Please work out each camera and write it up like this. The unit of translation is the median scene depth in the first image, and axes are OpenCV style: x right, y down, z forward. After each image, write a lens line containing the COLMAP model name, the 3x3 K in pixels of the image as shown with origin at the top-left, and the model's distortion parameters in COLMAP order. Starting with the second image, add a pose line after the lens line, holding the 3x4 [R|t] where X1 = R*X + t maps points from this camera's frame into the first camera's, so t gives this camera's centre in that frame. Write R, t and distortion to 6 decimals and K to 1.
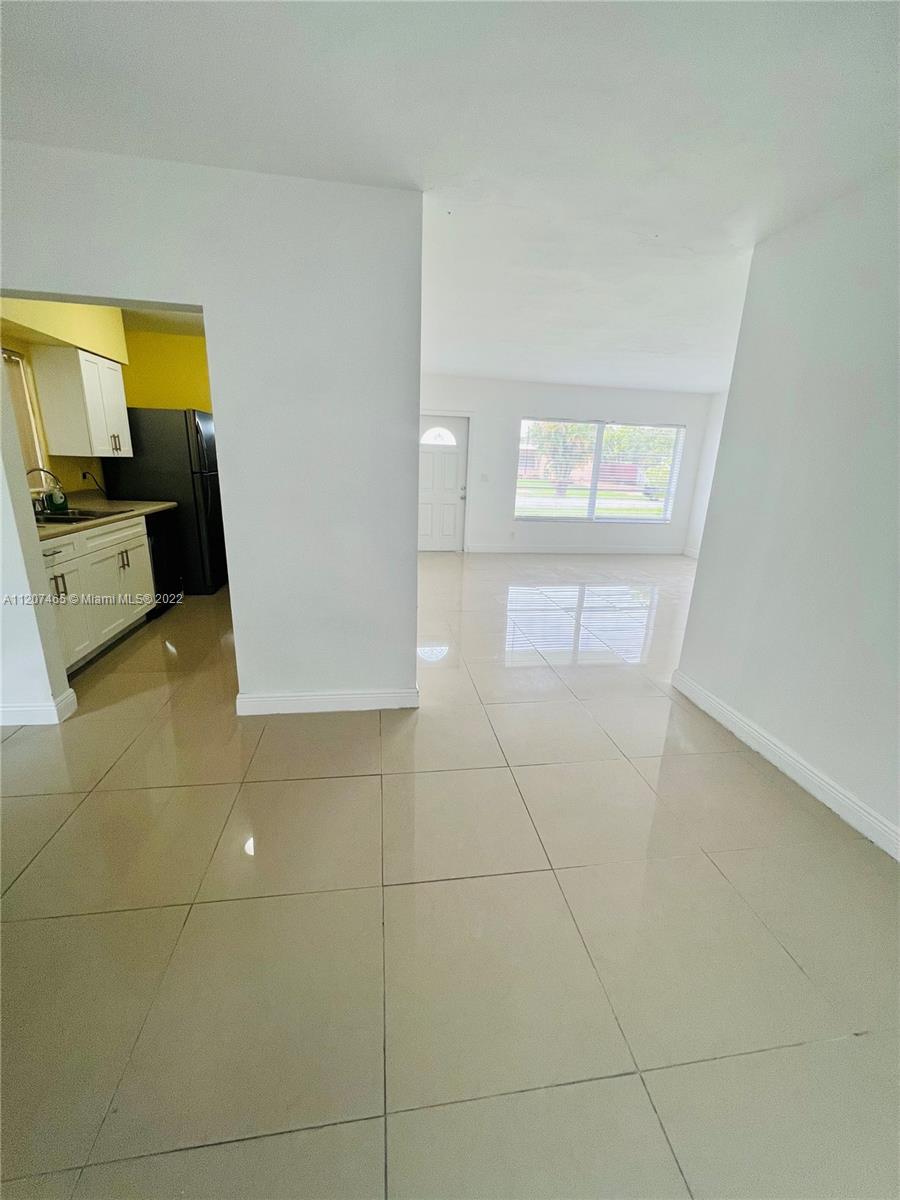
lens RADIAL K [[483.5, 0, 449.9], [0, 483.5, 598.5], [0, 0, 1]] dist [-0.001253, -0.000553]
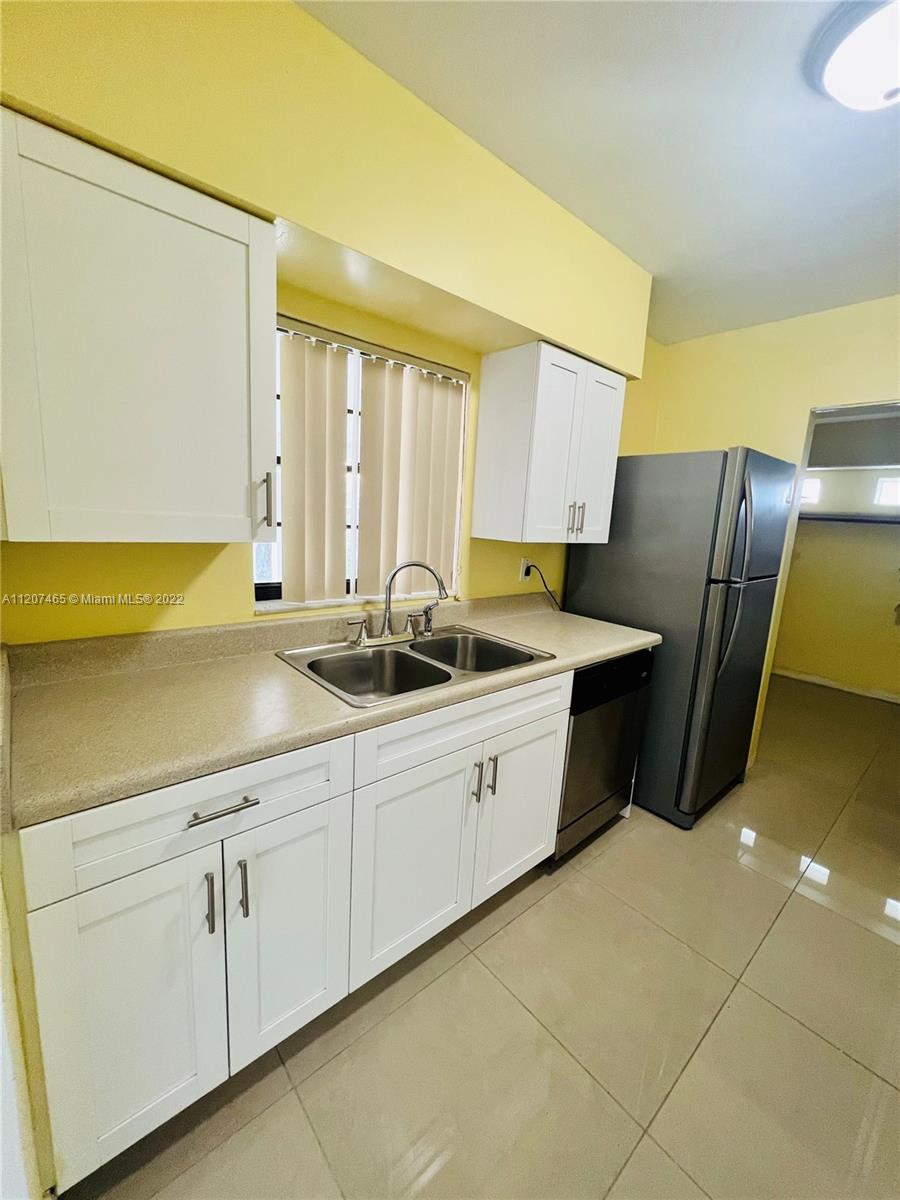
lens RADIAL K [[482.1, 0, 458.6], [0, 482.1, 599.8], [0, 0, 1]] dist [0.000084, -0.000057]
pose [[0.544945, 0.140081, -0.826687, -0.312496], [-0.265942, 0.963915, -0.011973, -0.194950], [0.795179, 0.226375, 0.562534, 0.620471]]
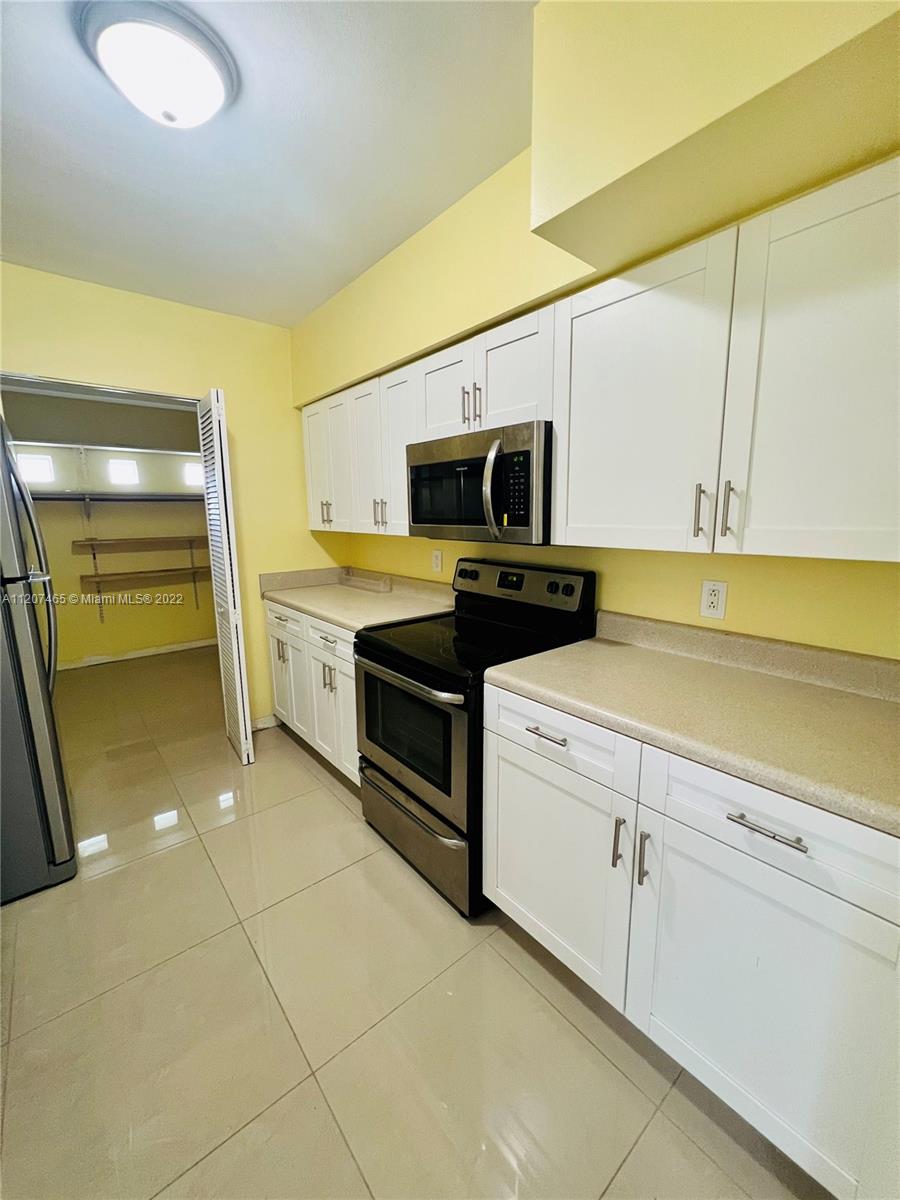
lens RADIAL K [[483.5, 0, 449.9], [0, 483.5, 598.5], [0, 0, 1]] dist [-0.001253, -0.000553]
pose [[0.854307, -0.130054, 0.503236, -0.485817], [0.177746, 0.982918, -0.047726, -0.192843], [-0.488433, 0.130221, 0.862830, 0.591248]]
